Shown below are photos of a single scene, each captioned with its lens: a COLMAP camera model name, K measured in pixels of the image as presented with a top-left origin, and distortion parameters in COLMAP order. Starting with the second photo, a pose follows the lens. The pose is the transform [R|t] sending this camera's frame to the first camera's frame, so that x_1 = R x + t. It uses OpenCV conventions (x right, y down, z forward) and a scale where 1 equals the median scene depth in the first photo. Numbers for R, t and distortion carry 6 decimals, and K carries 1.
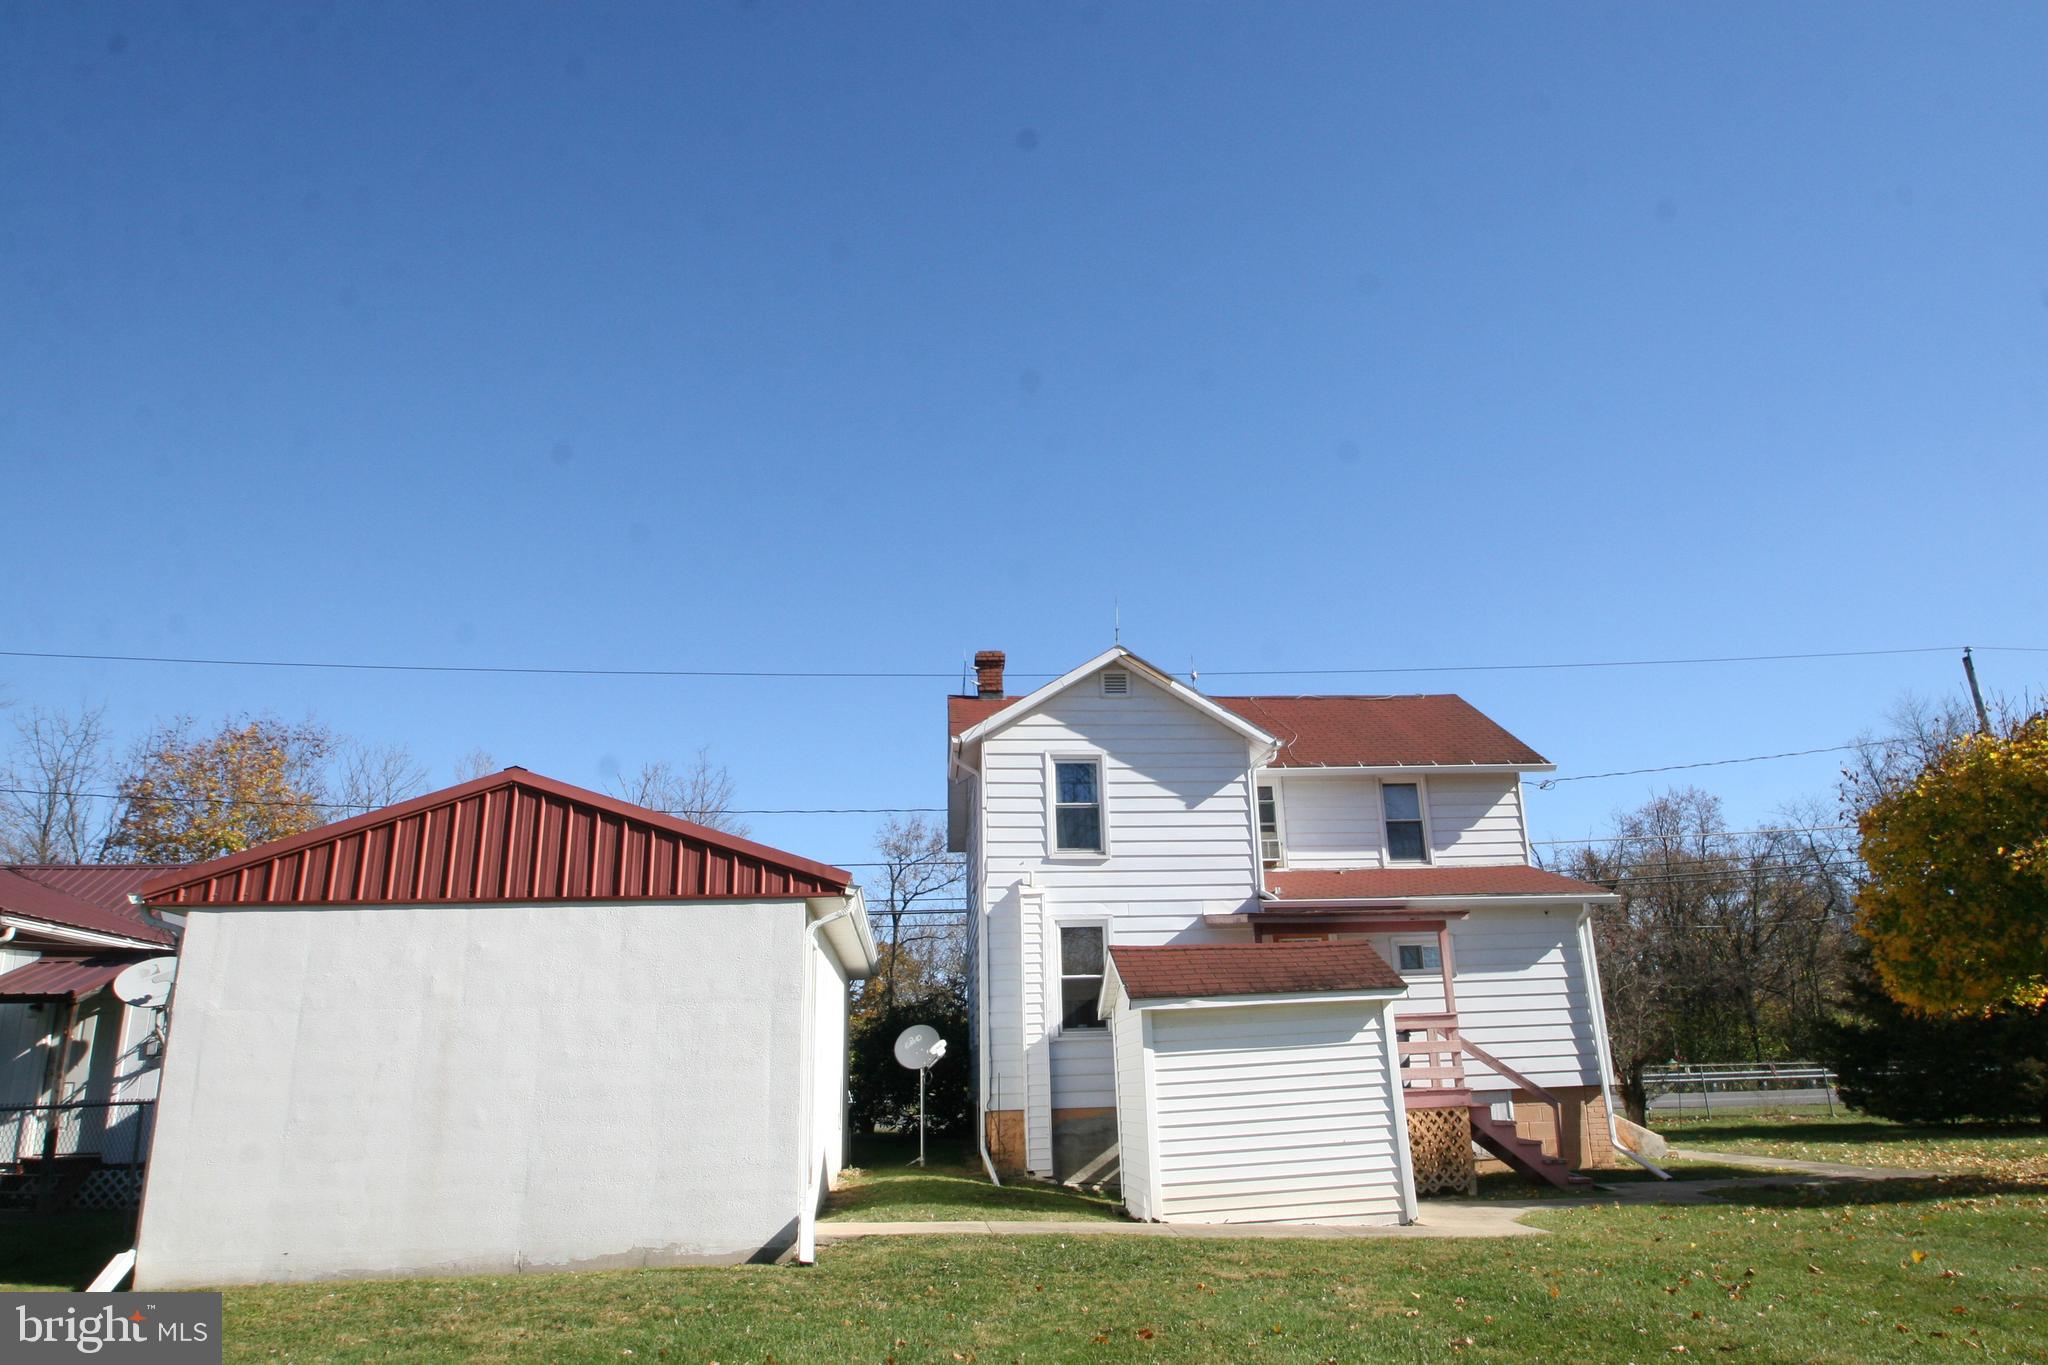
lens RADIAL K [[1317.4, 0, 1024.0], [0, 1317.4, 682.5], [0, 0, 1]] dist [-0.047507, 0.001773]
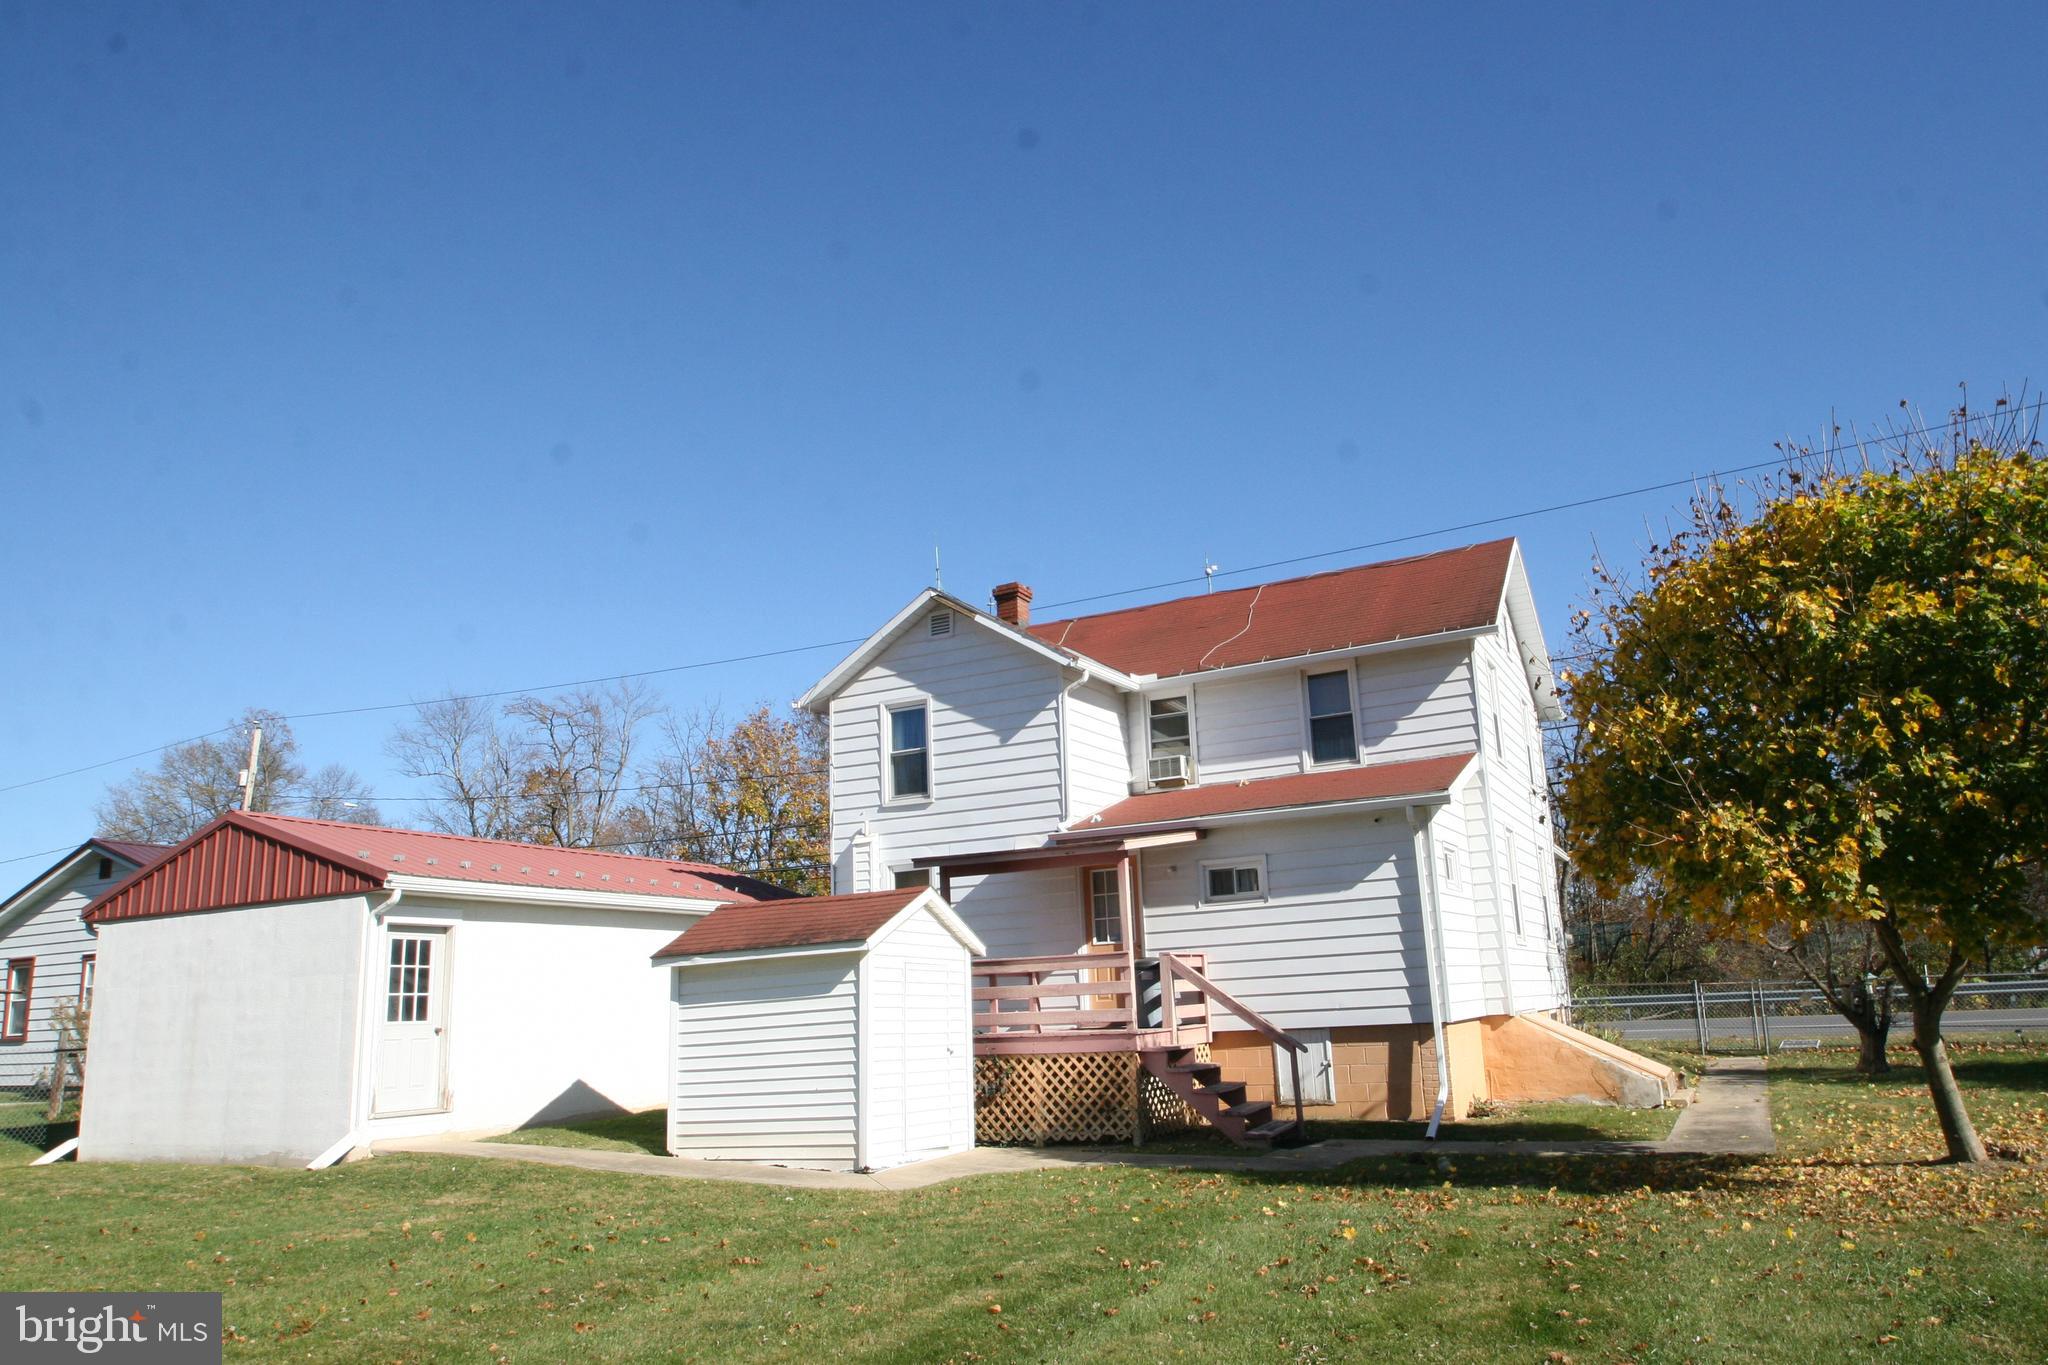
lens RADIAL K [[1407.1, 0, 1021.4], [0, 1407.1, 717.7], [0, 0, 1]] dist [-0.025320, -0.063379]
pose [[0.839296, -0.117778, -0.530763, 0.697386], [0.176005, 0.982541, 0.060288, 0.017517], [0.514396, -0.144017, 0.845373, 0.132321]]
